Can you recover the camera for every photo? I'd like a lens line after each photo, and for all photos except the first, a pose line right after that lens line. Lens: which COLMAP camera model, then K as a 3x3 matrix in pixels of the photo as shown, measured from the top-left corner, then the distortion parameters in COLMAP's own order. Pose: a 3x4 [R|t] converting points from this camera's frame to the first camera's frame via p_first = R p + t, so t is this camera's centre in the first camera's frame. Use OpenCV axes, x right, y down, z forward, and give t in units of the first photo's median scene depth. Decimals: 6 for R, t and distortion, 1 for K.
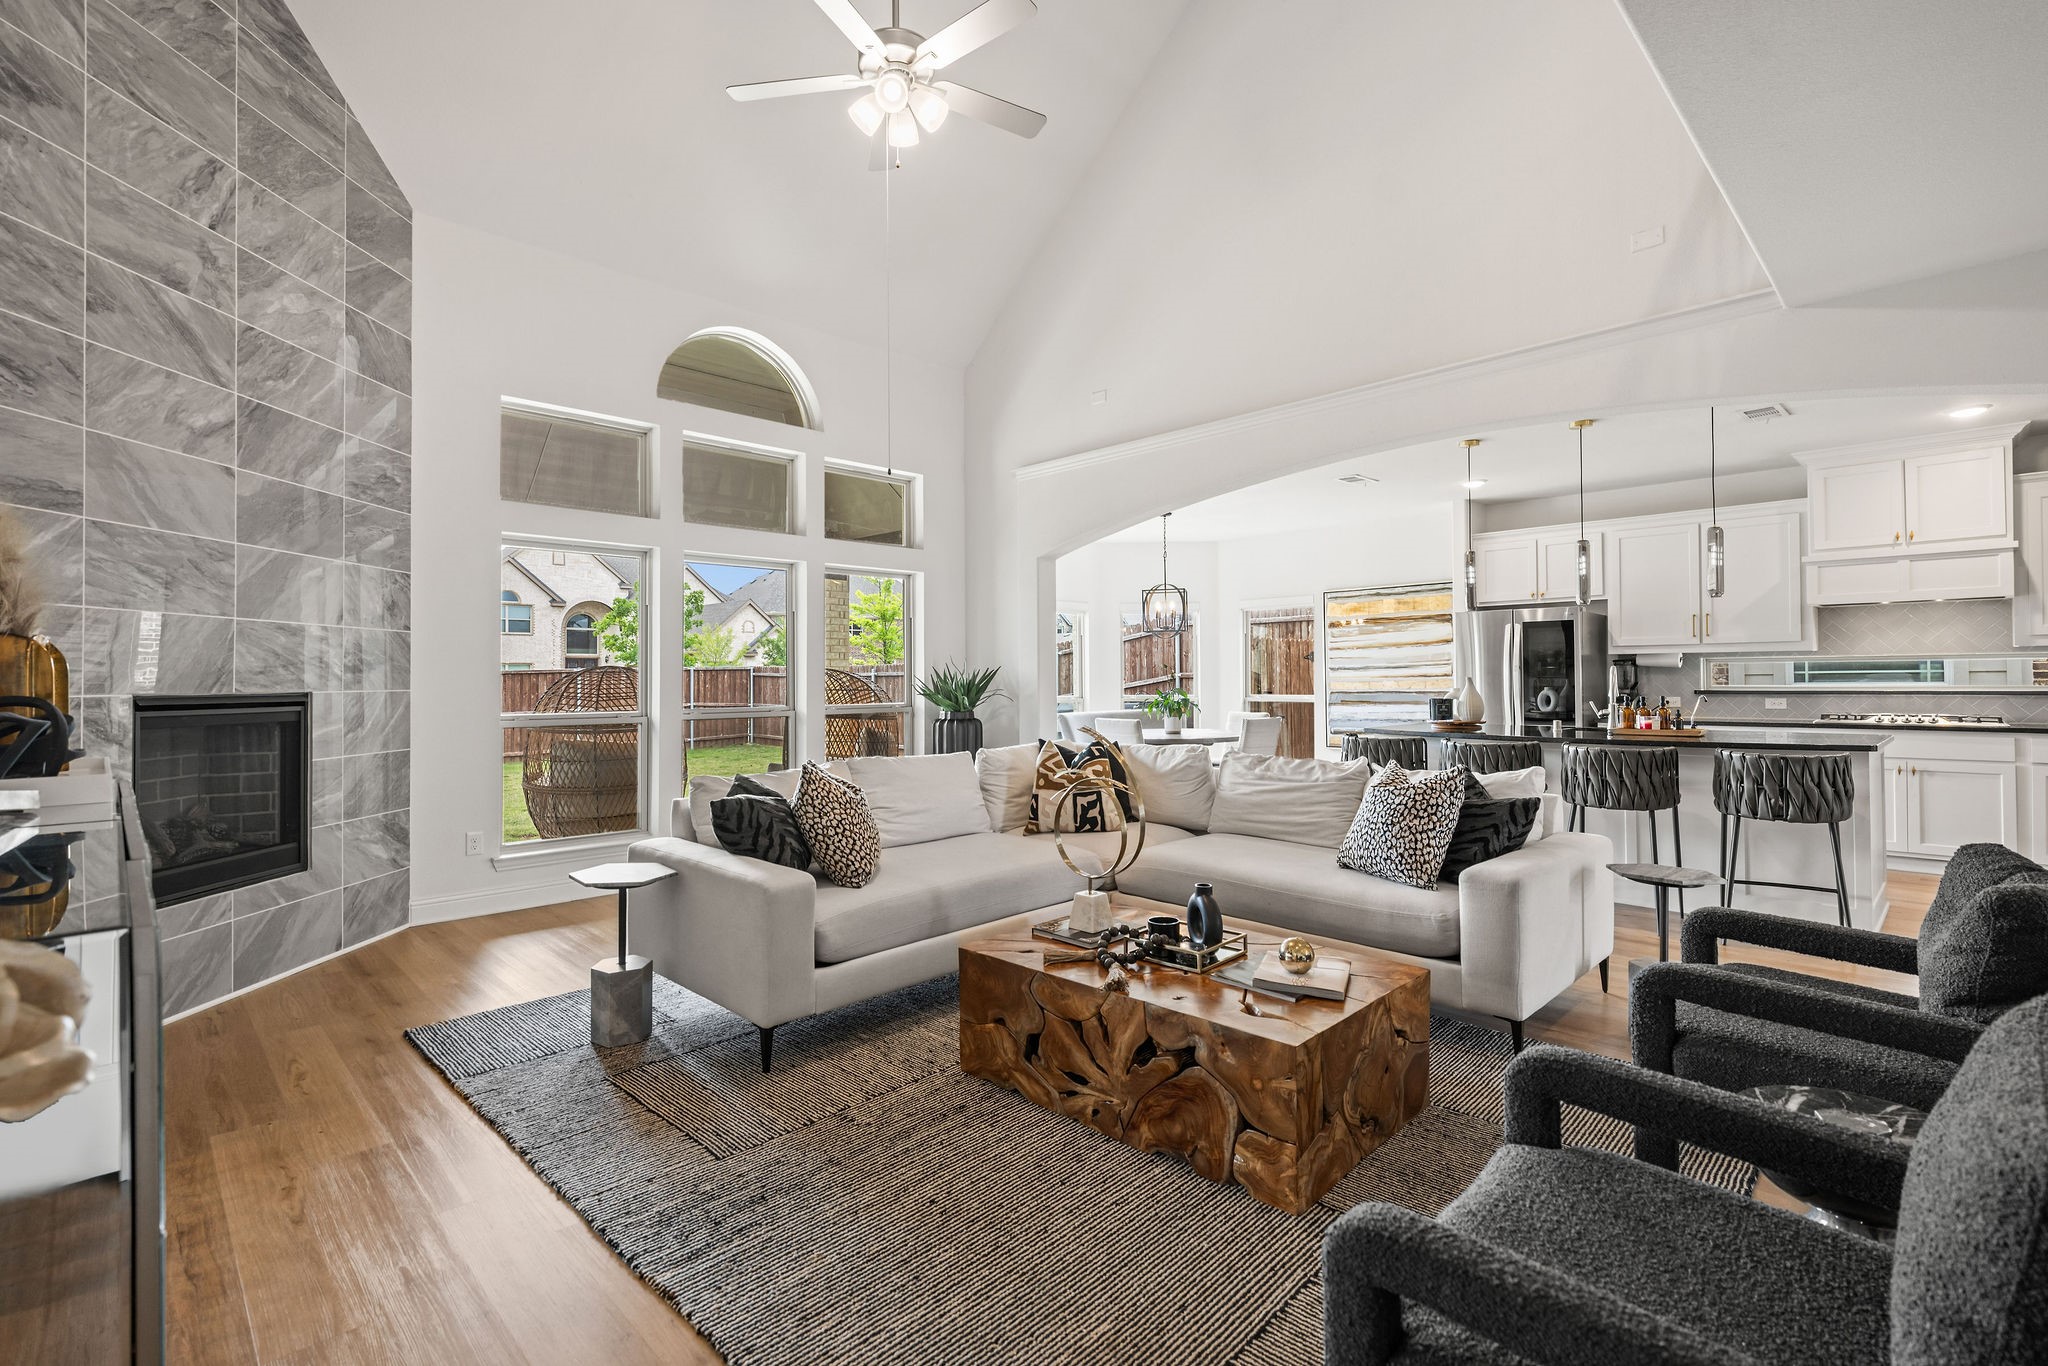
lens RADIAL K [[934.9, 0, 1020.6], [0, 934.9, 670.5], [0, 0, 1]] dist [0.000514, -0.000123]
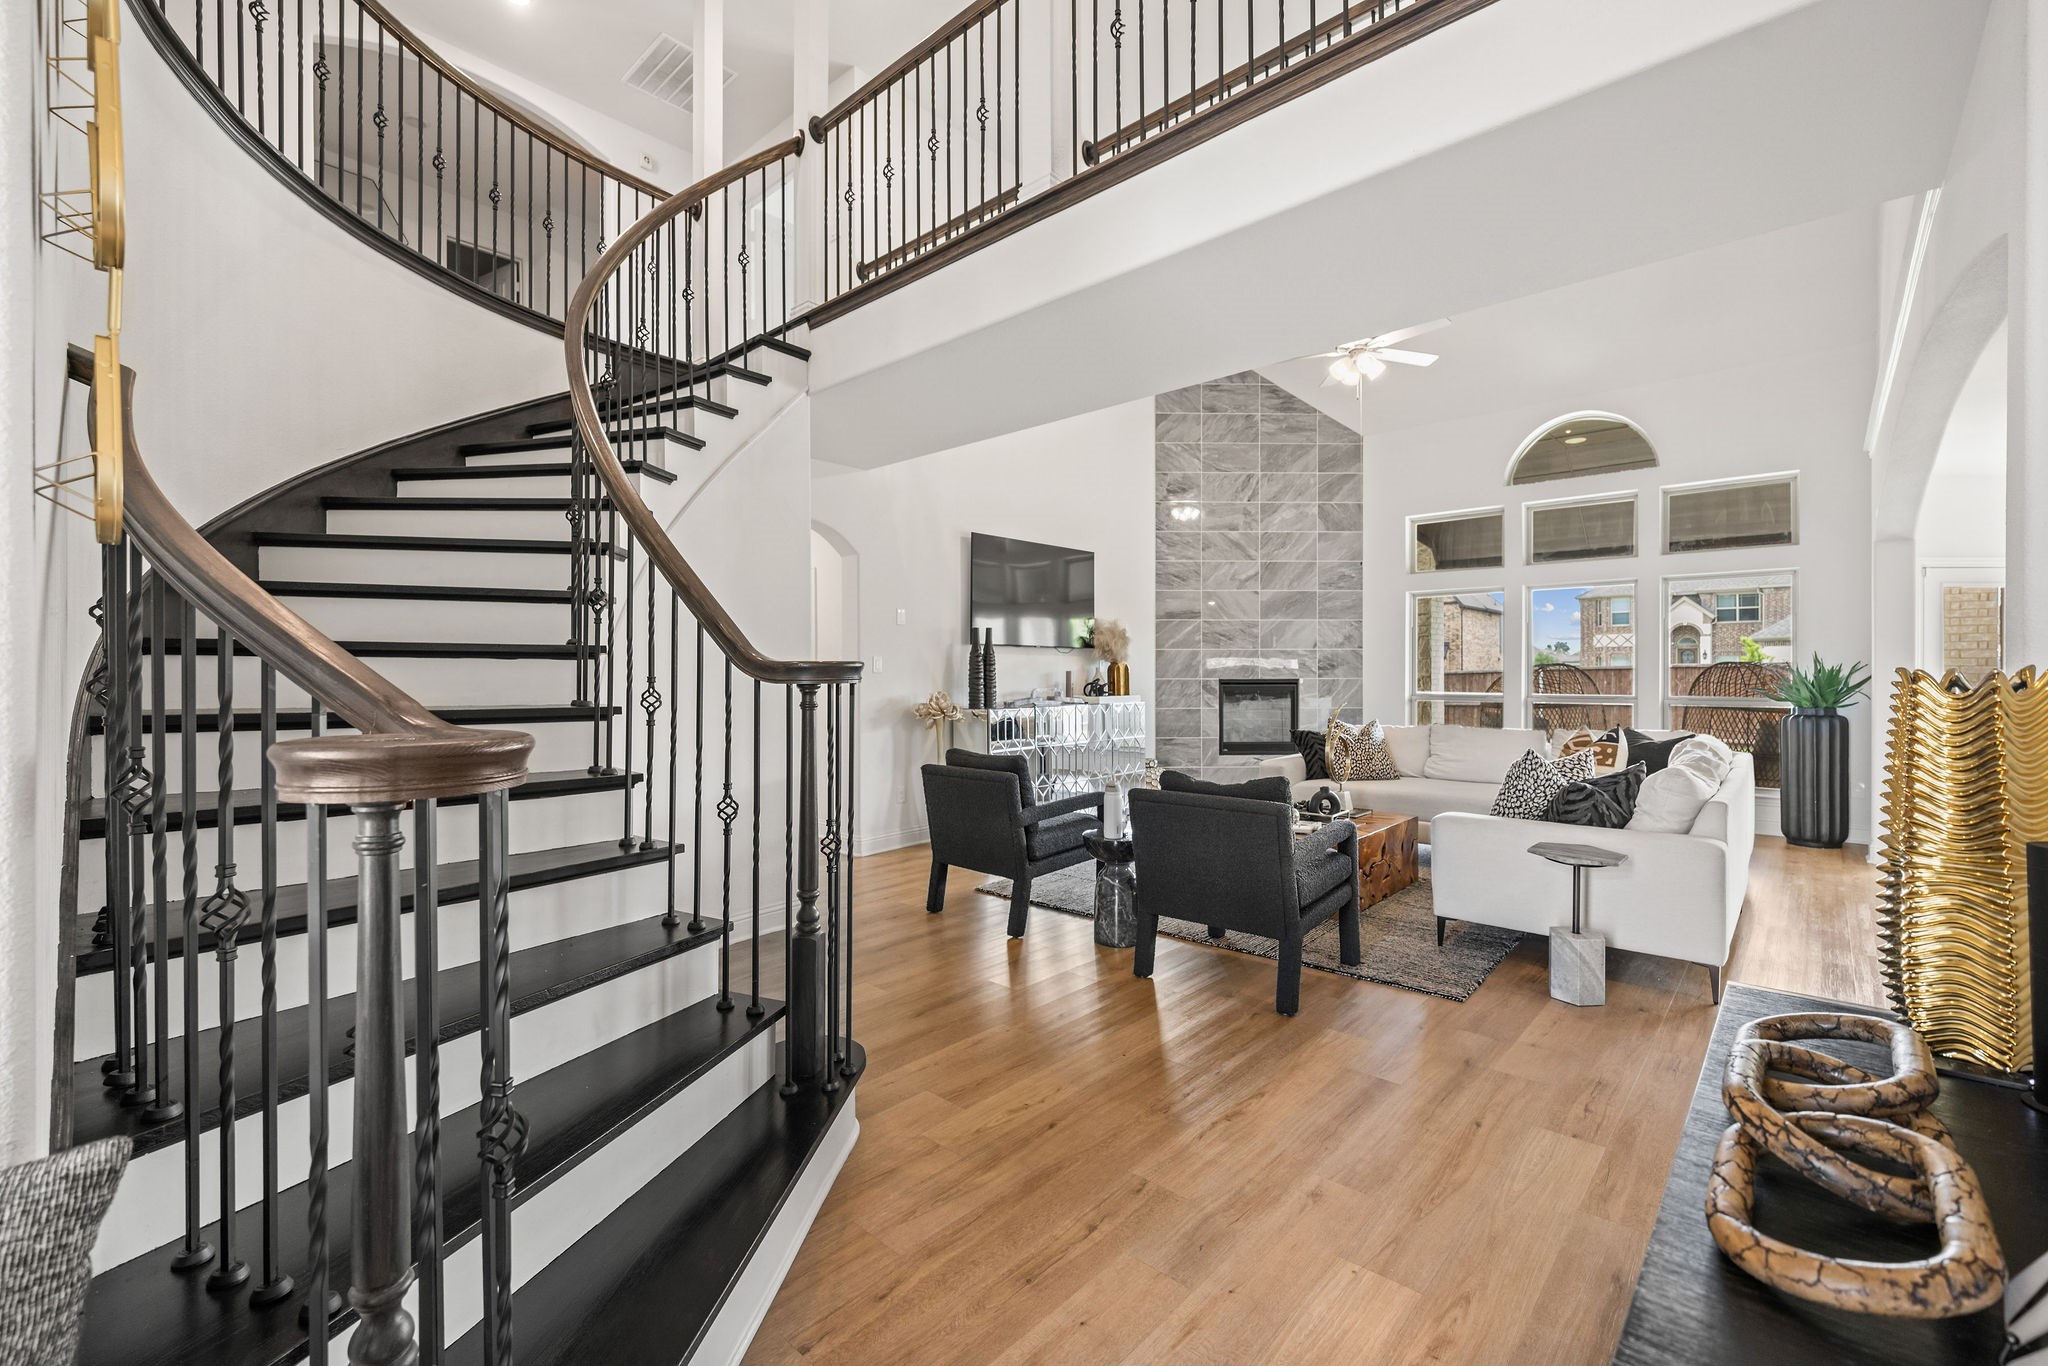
lens RADIAL K [[888.6, 0, 1007.5], [0, 888.6, 675.6], [0, 0, 1]] dist [-0.003301, -0.000472]
pose [[0.039034, 0.009133, -0.999196, 1.196479], [0.009637, 0.999908, 0.009516, -0.011005], [0.999191, -0.010000, 0.038942, 0.166431]]
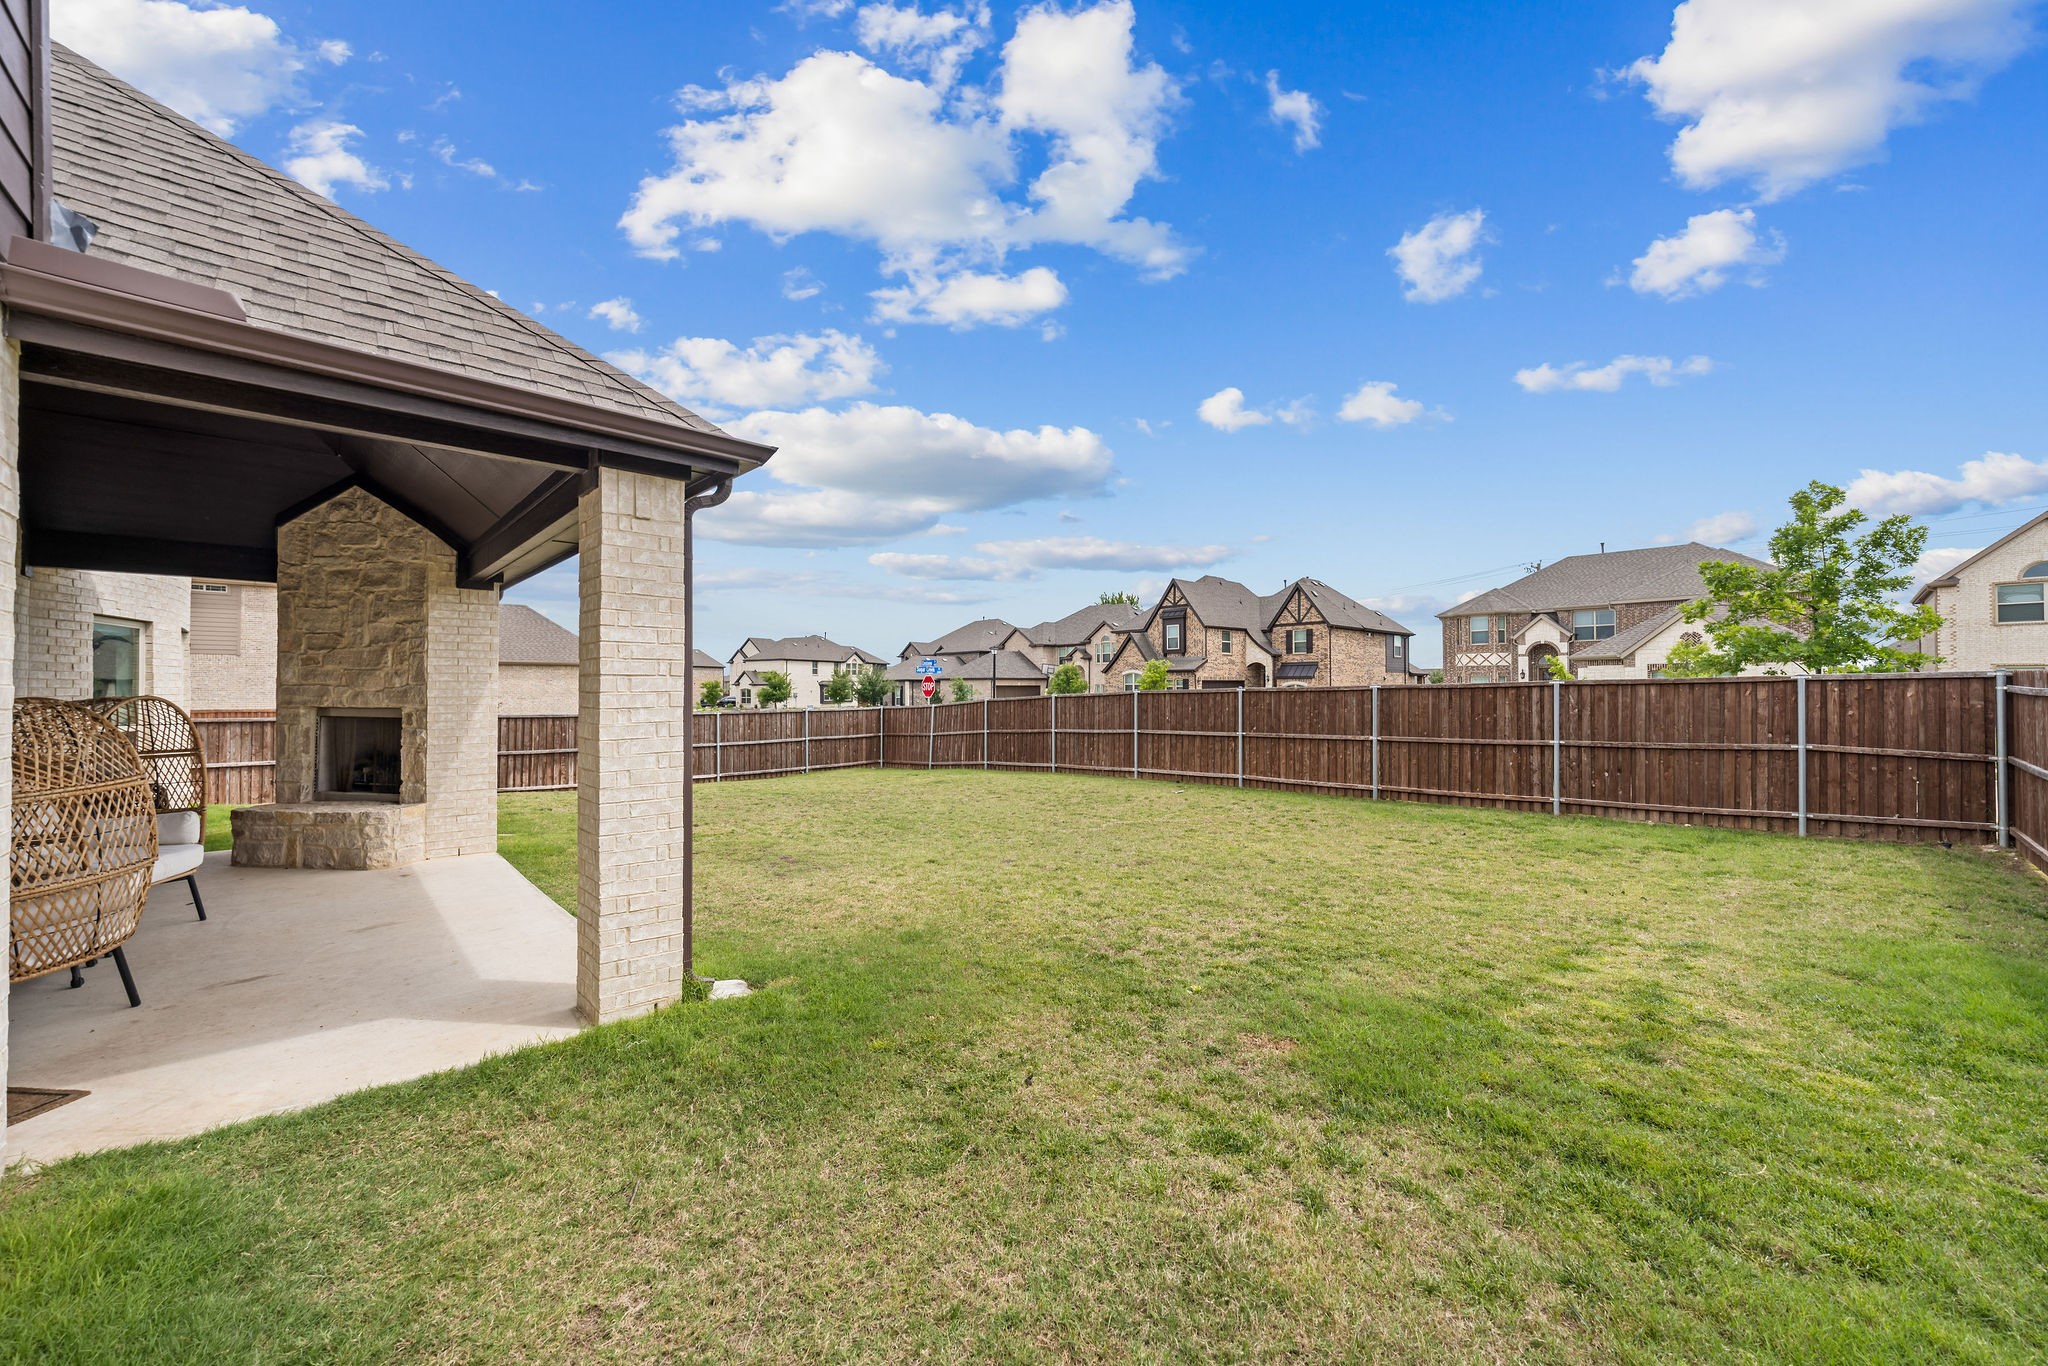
lens RADIAL K [[768.7, 0, 1020.3], [0, 768.7, 676.2], [0, 0, 1]] dist [0.002535, 0.000219]
pose [[-0.026636, -0.011007, -0.999585, 0.441547], [0.008881, 0.999897, -0.011247, -0.010056], [0.999606, -0.009177, -0.026536, 1.876711]]
